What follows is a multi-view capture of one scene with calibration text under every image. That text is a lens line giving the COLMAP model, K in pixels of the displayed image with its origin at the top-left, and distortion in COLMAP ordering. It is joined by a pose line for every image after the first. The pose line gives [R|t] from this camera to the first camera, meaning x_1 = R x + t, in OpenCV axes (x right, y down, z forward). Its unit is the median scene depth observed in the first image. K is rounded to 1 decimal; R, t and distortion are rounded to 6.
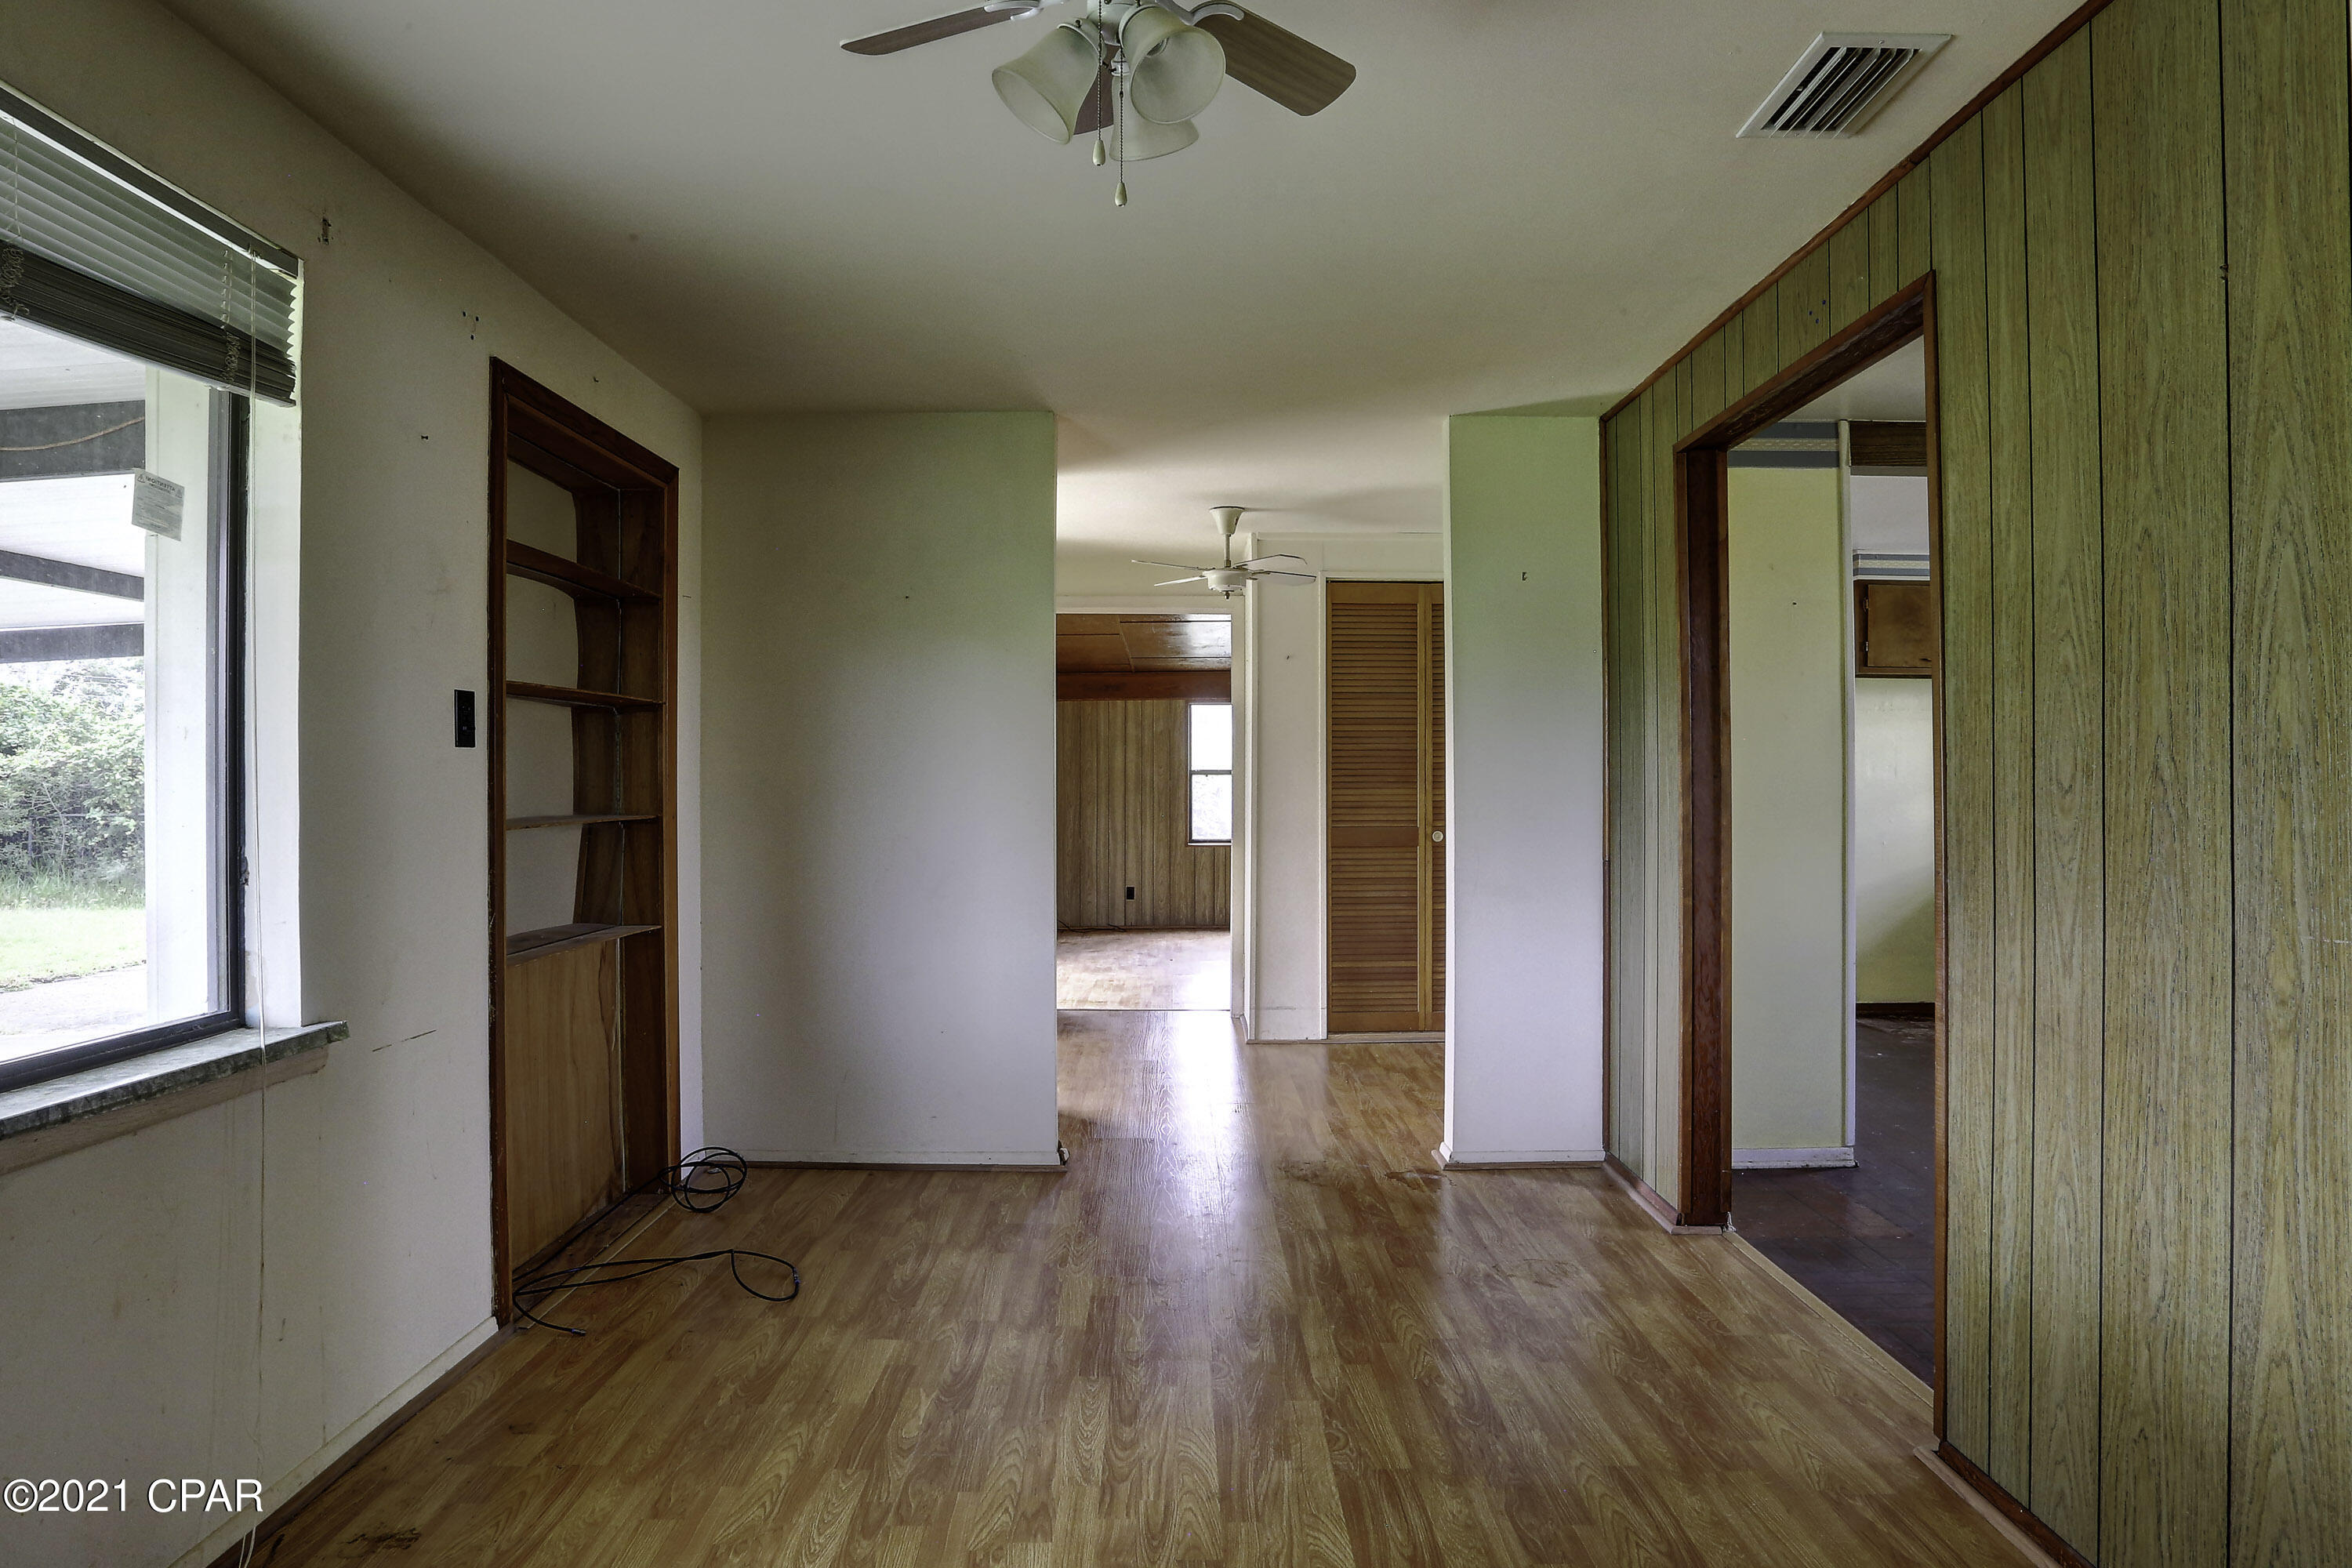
lens RADIAL K [[1236.7, 0, 1176.9], [0, 1236.7, 787.1], [0, 0, 1]] dist [-0.026243, 0.007483]
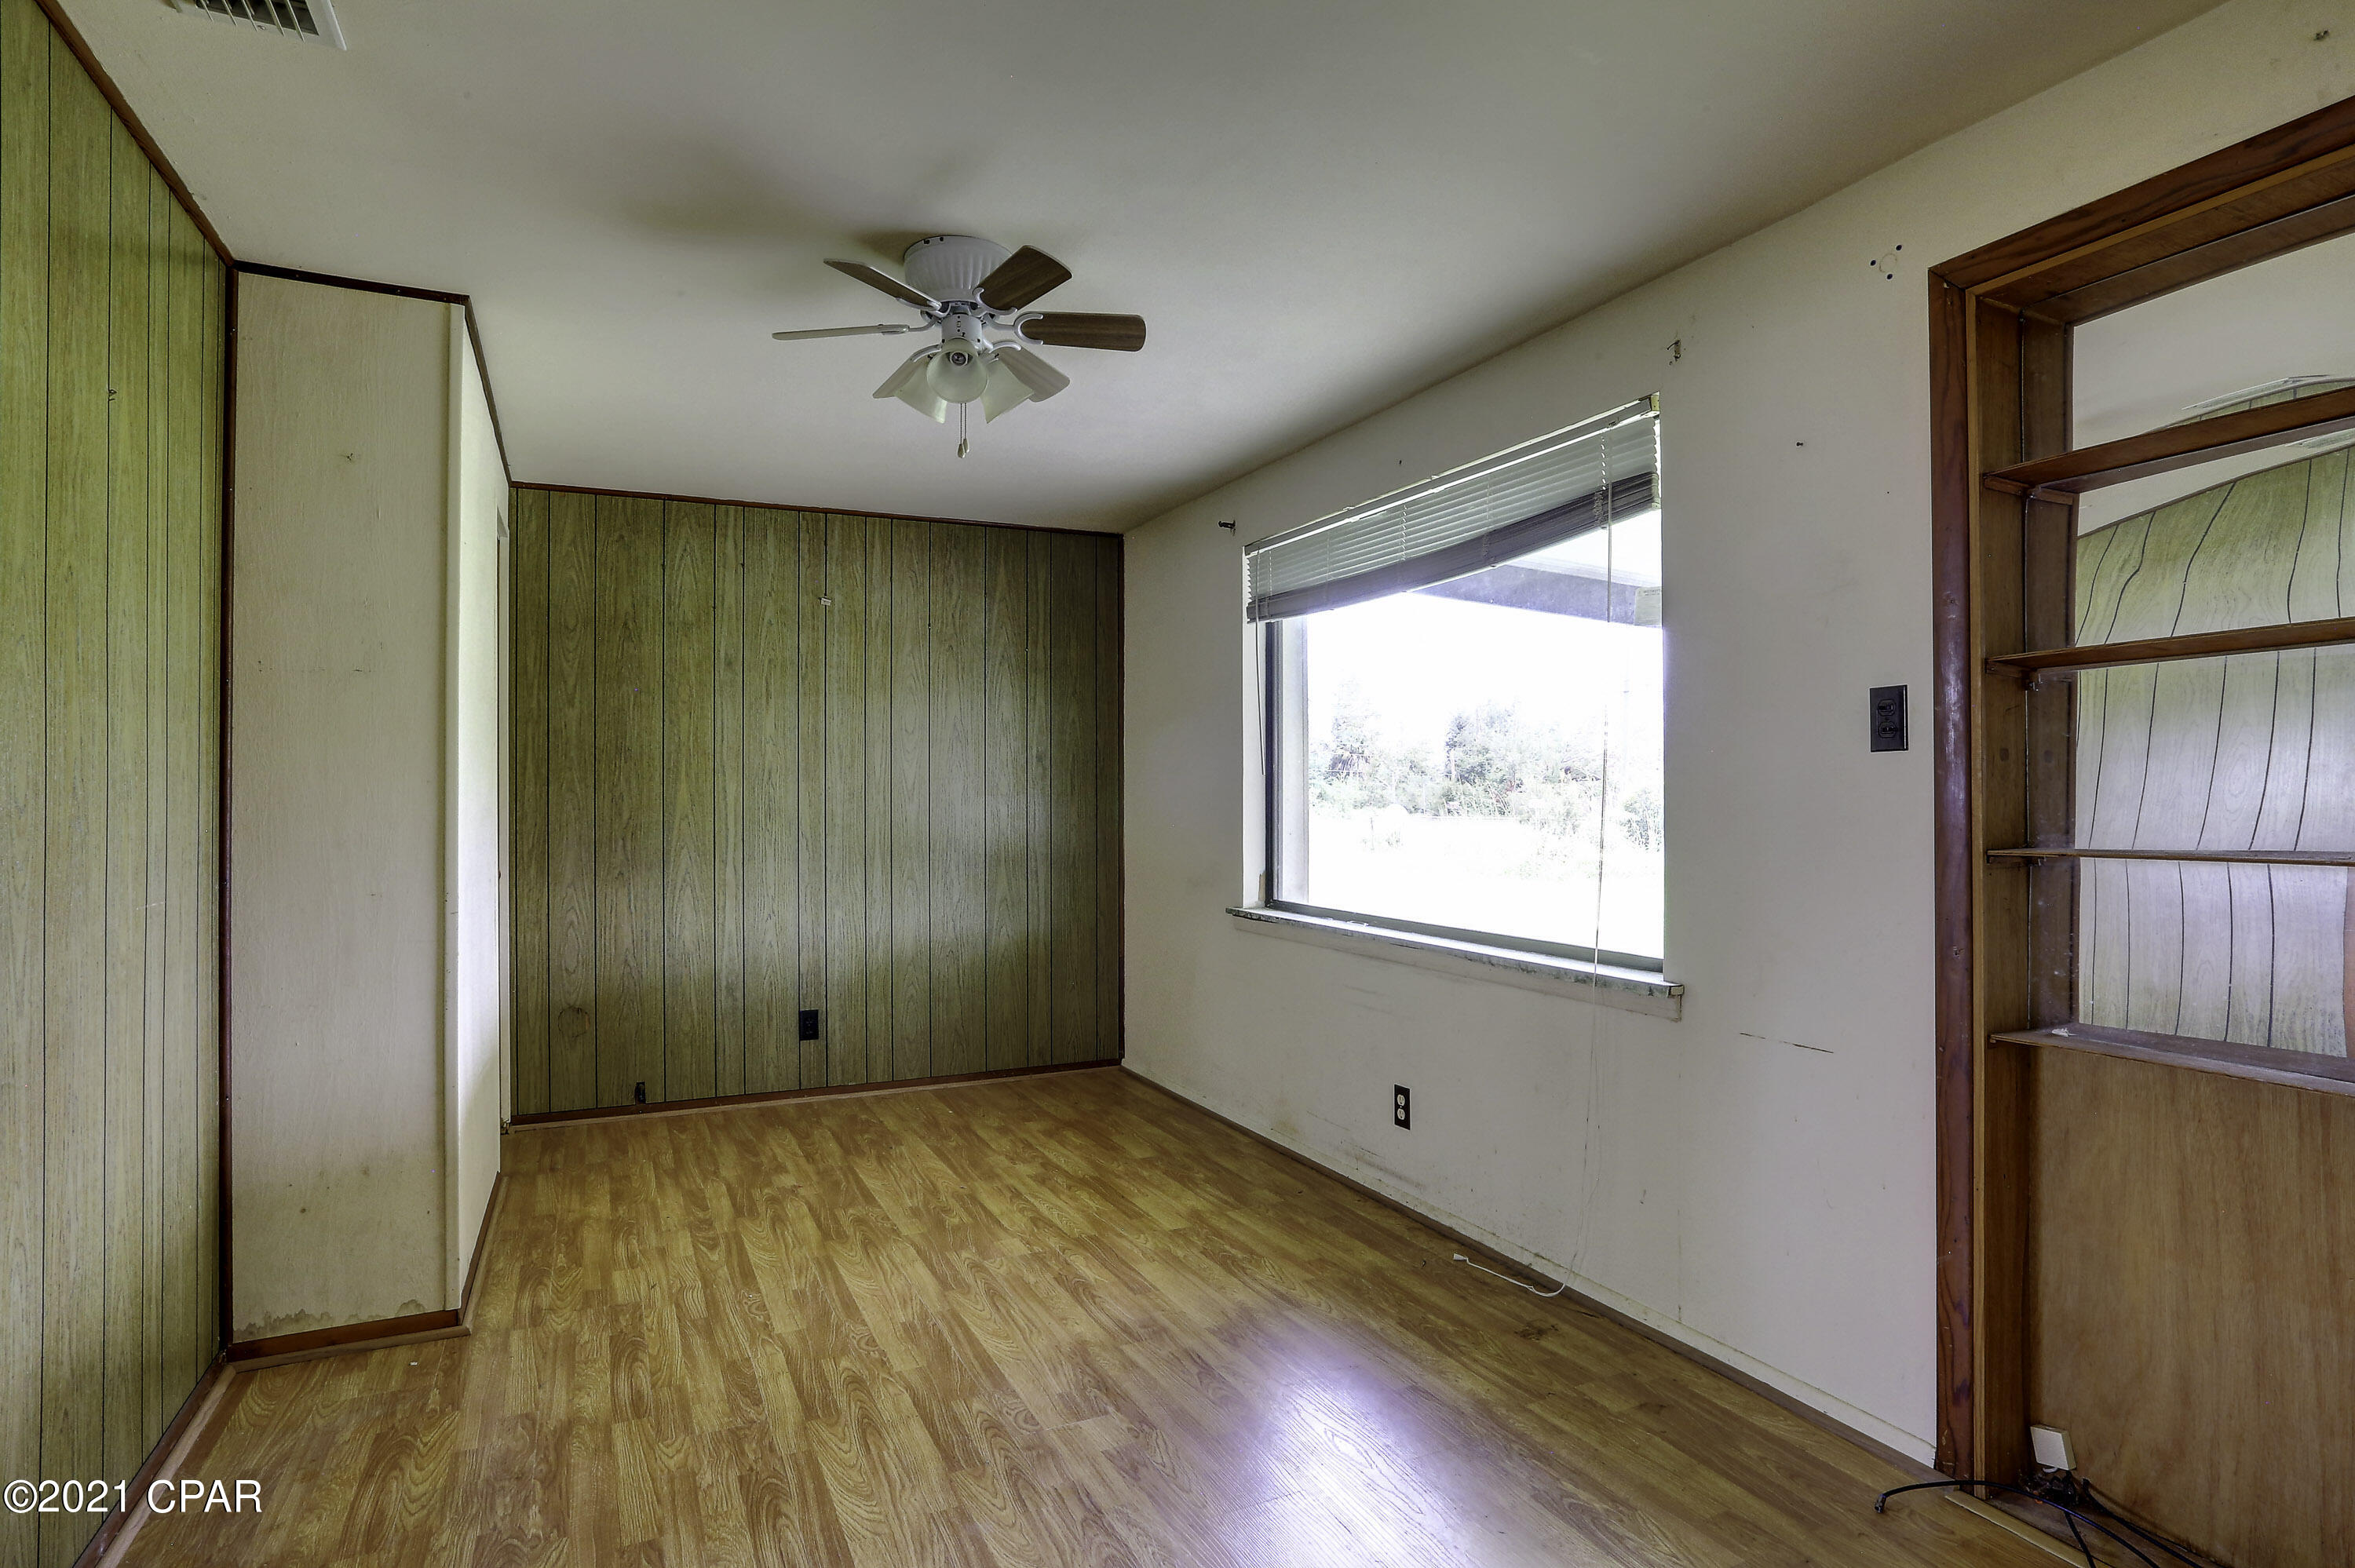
lens RADIAL K [[1238.2, 0, 1187.0], [0, 1238.2, 786.3], [0, 0, 1]] dist [-0.026243, 0.007483]
pose [[-0.894949, 0.001696, -0.446166, 0.328108], [0.003024, 0.999993, -0.002265, -0.009342], [0.446159, -0.003376, -0.894947, 1.993056]]
